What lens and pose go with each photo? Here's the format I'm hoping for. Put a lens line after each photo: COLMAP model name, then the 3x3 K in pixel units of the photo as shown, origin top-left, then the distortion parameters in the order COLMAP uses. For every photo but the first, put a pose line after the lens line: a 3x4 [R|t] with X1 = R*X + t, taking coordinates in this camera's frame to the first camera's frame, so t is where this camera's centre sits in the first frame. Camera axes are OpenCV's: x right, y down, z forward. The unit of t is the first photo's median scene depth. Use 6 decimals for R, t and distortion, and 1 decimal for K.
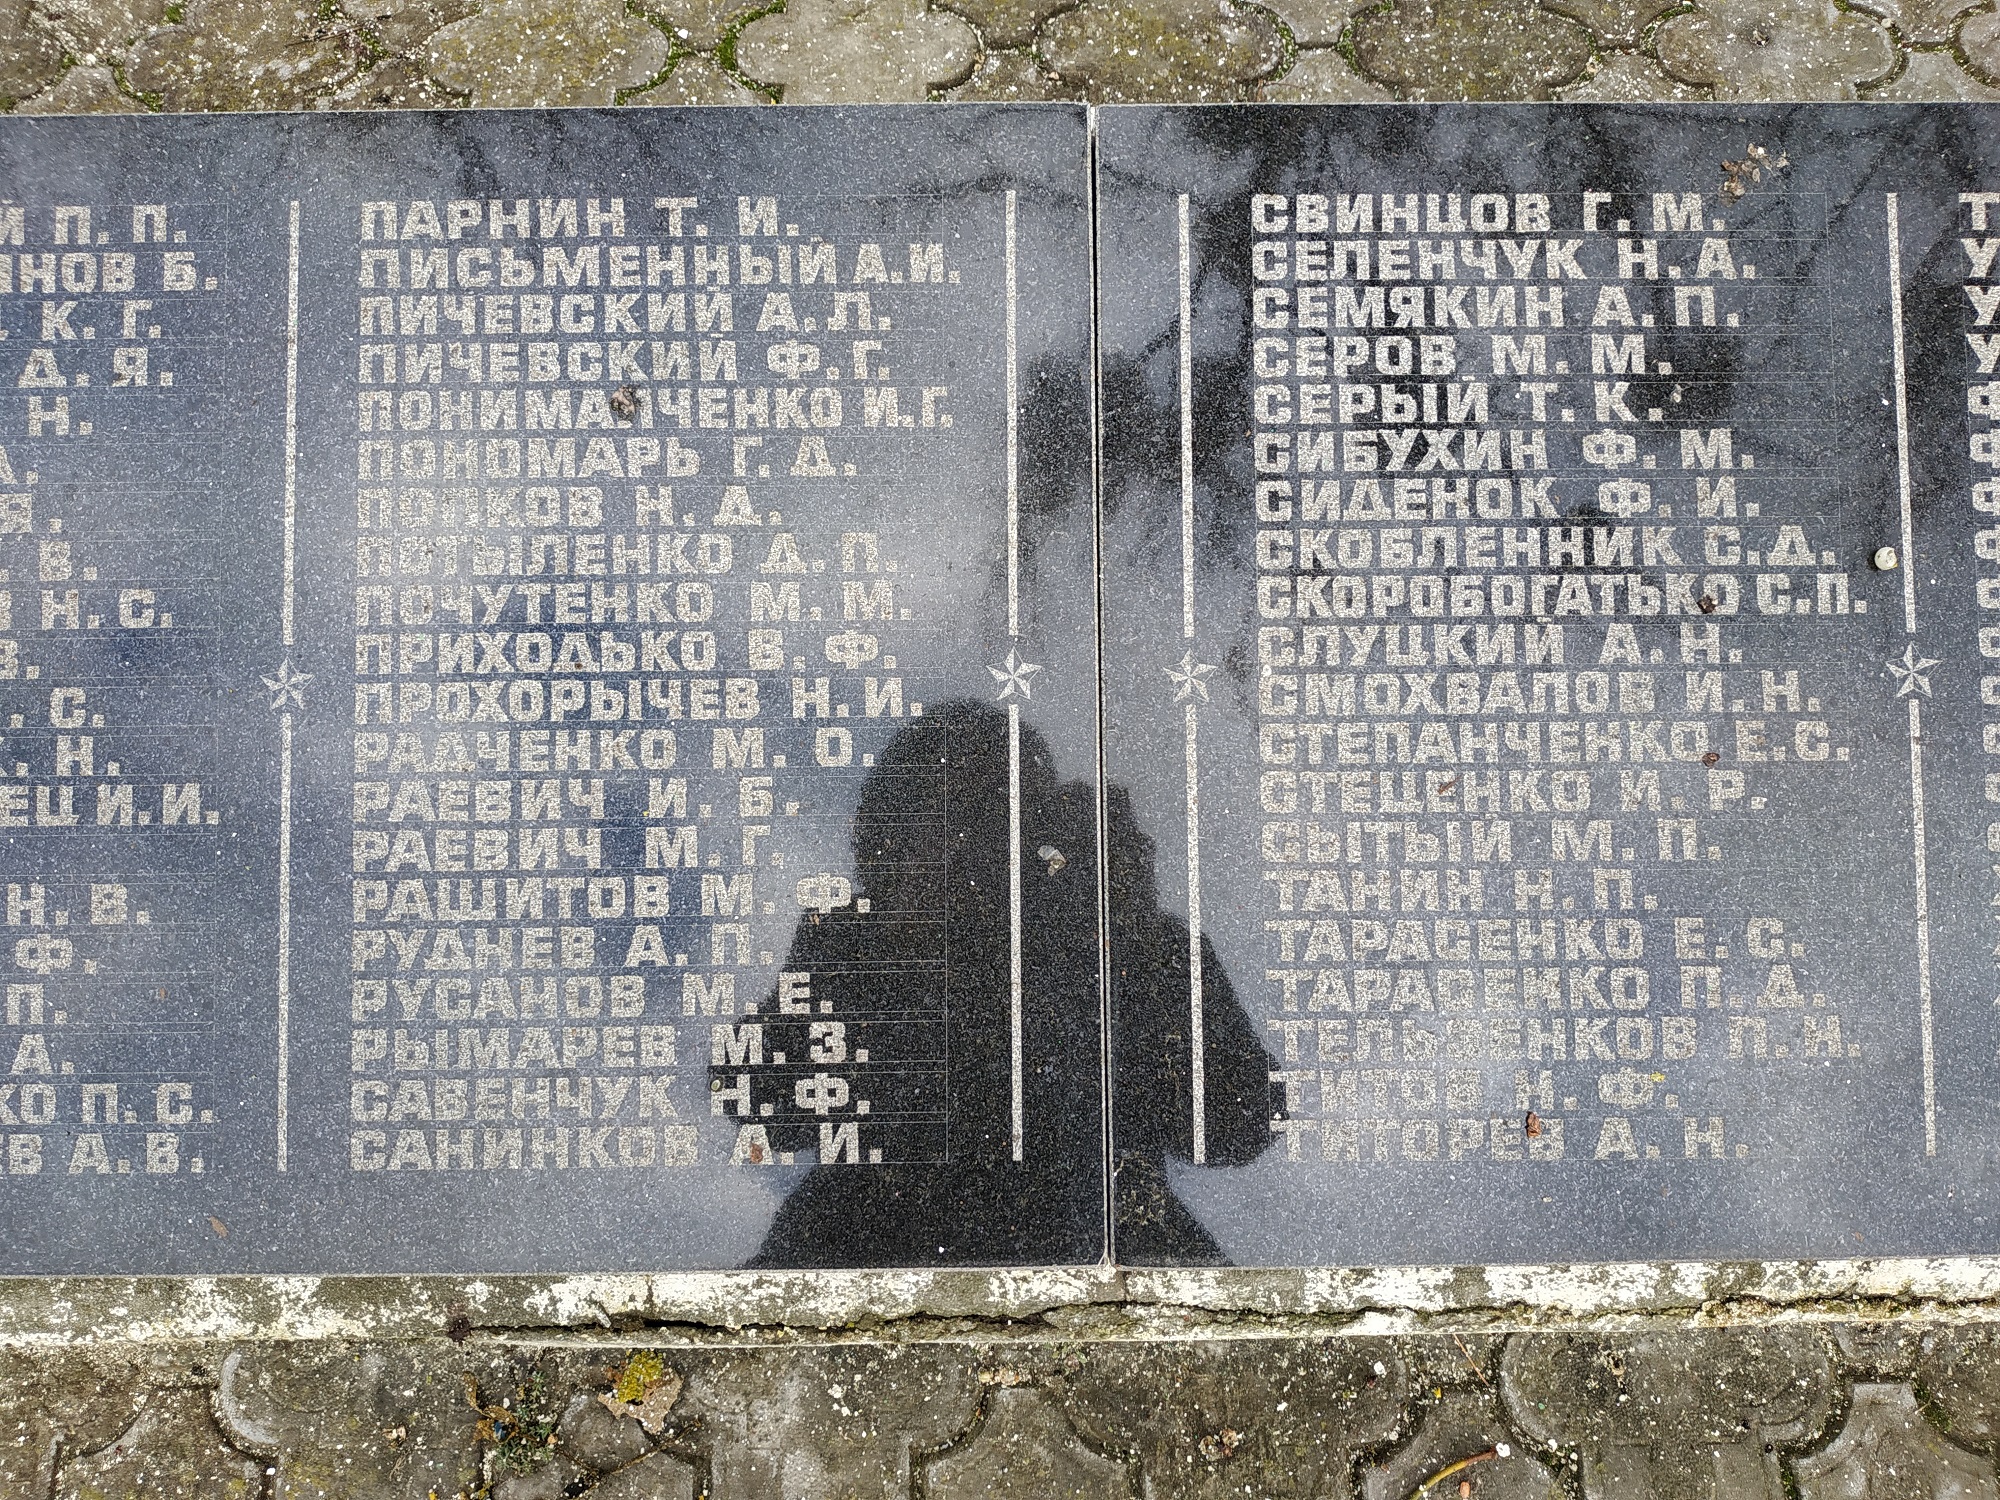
lens RADIAL K [[1434.5, 0, 1038.6], [0, 1434.5, 858.9], [0, 0, 1]] dist [-0.018516, 0.004646]
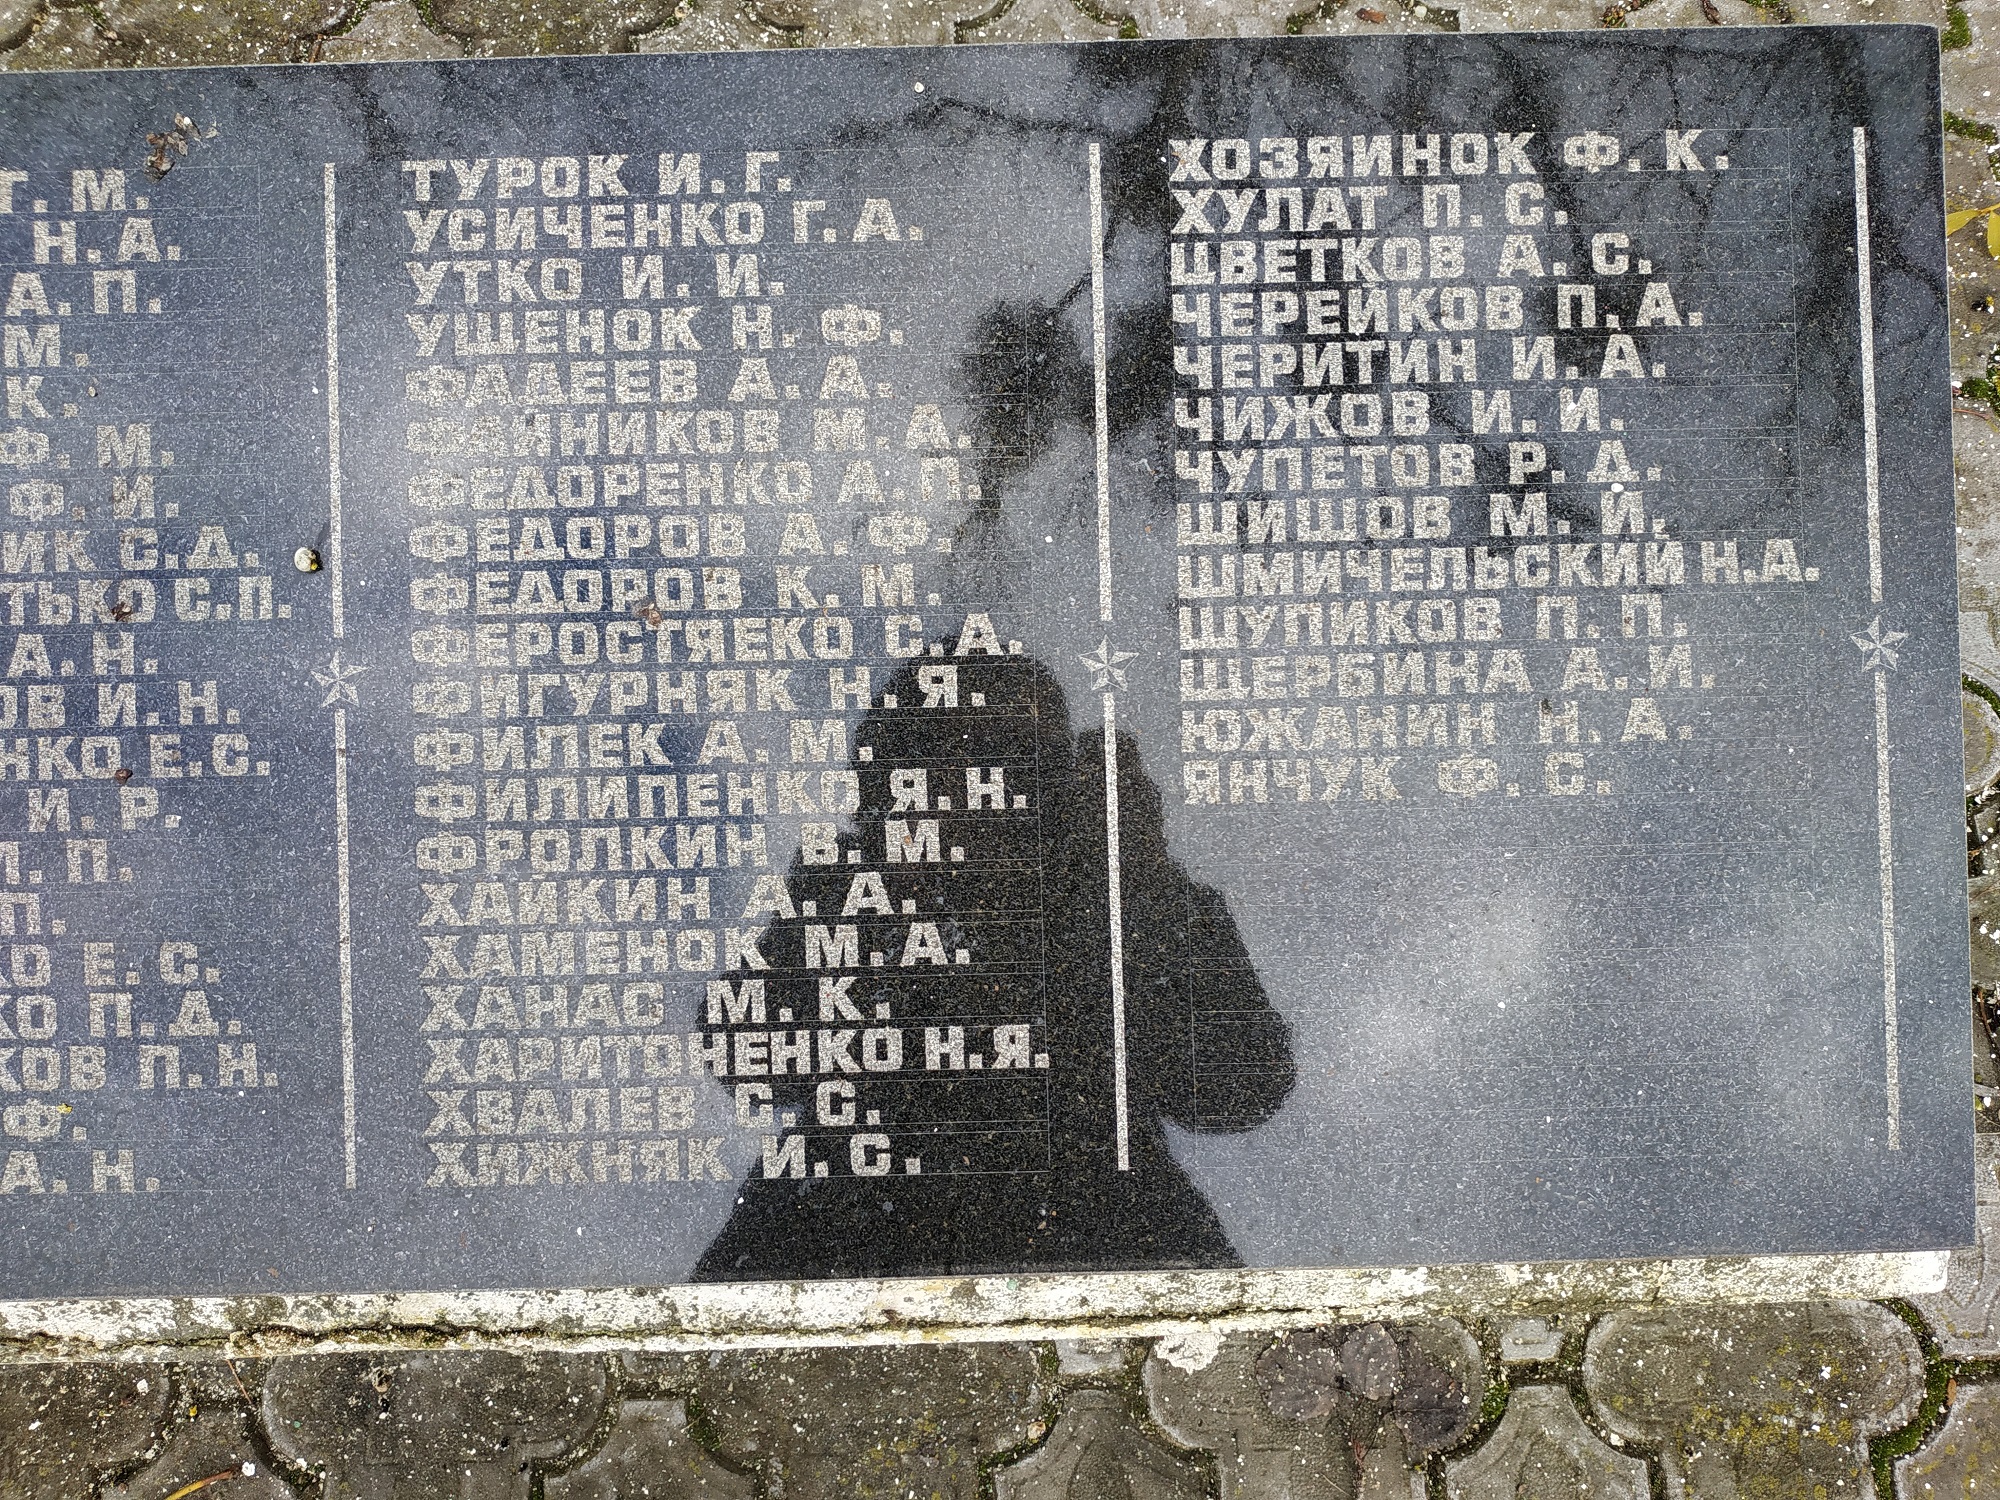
lens RADIAL K [[1434.5, 0, 1010.7], [0, 1434.5, 868.2], [0, 0, 1]] dist [-0.018516, 0.004646]
pose [[0.999914, -0.012943, -0.002264, 1.061070], [0.013026, 0.999062, 0.041296, -0.039920], [0.001727, -0.041322, 0.999144, 0.050029]]
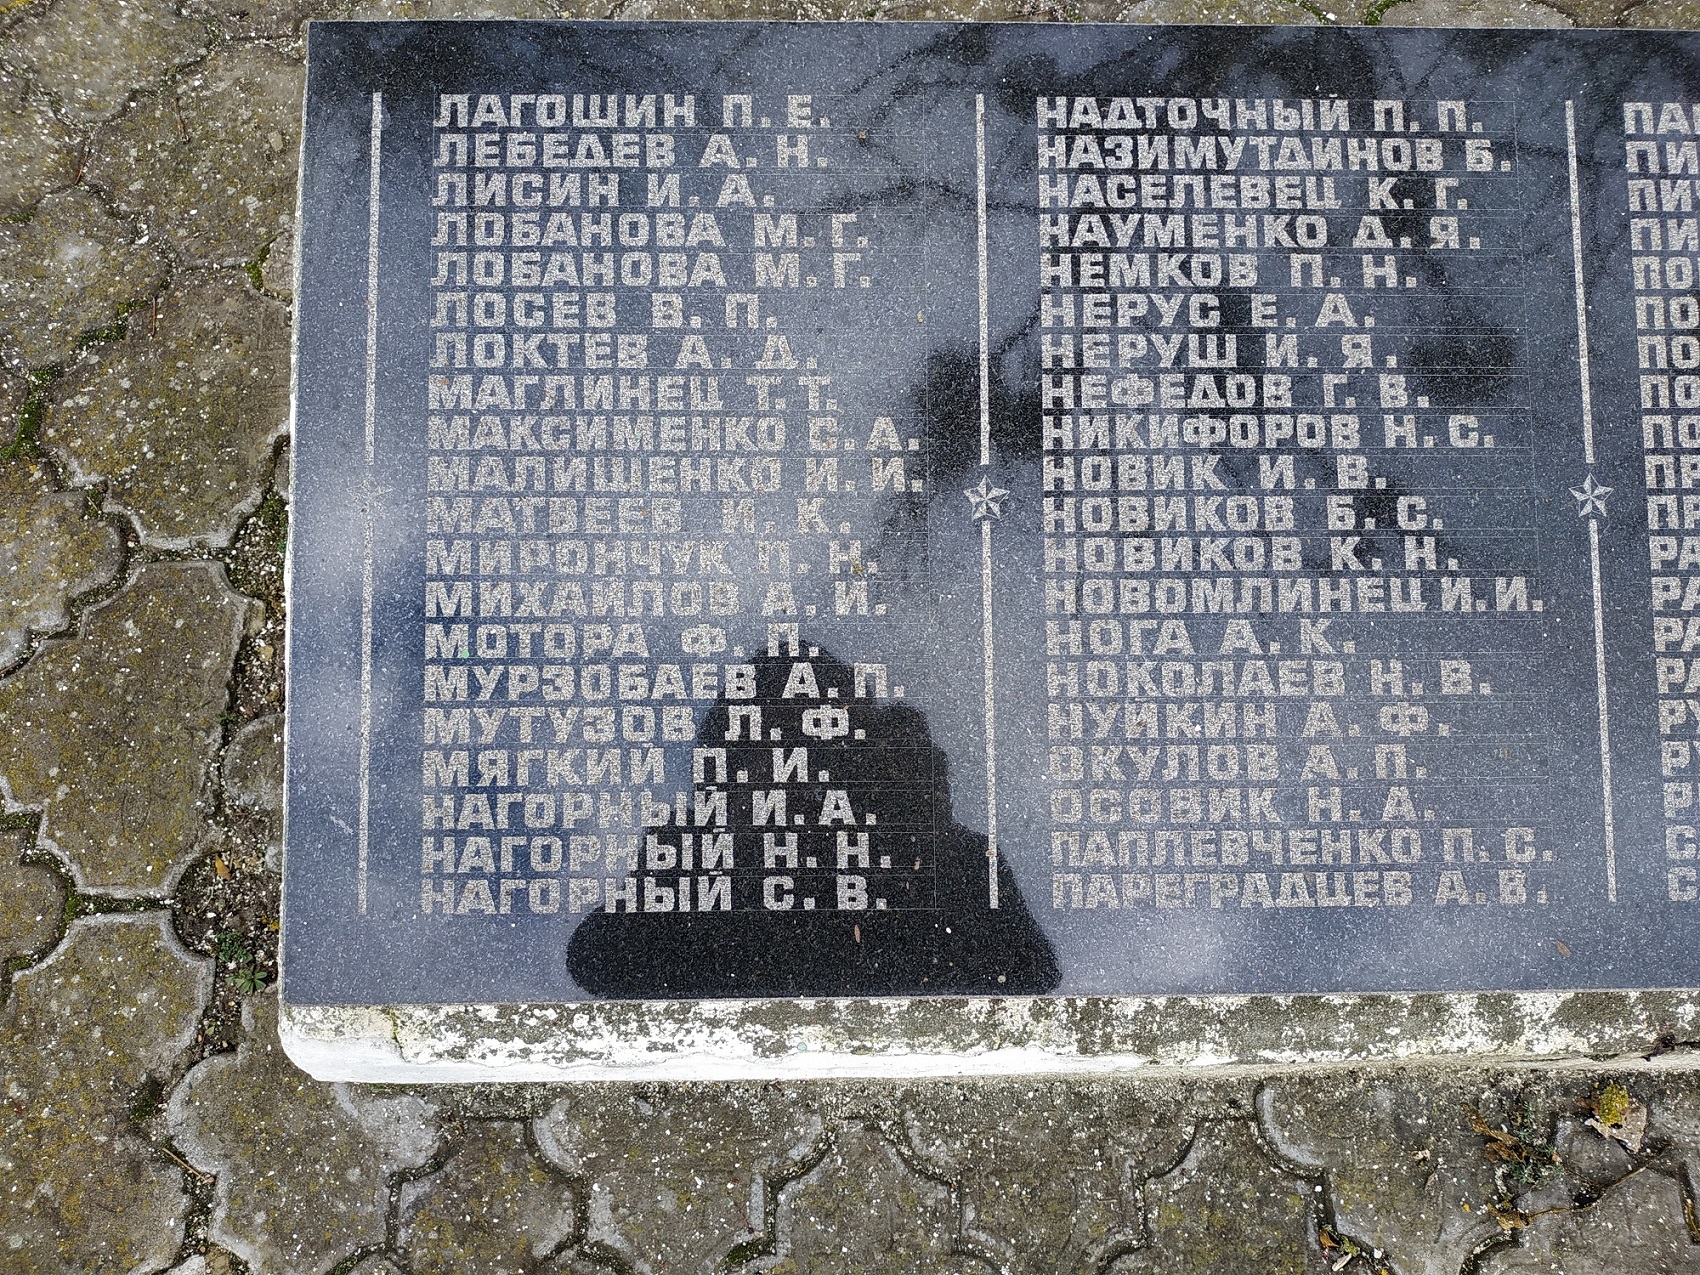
lens RADIAL K [[1219.3, 0, 774.3], [0, 1219.3, 748.0], [0, 0, 1]] dist [-0.018516, 0.004646]
pose [[0.999917, 0.002715, 0.012562, -1.010927], [-0.002355, 0.999588, -0.028590, 0.099042], [-0.012634, 0.028558, 0.999512, -0.000102]]
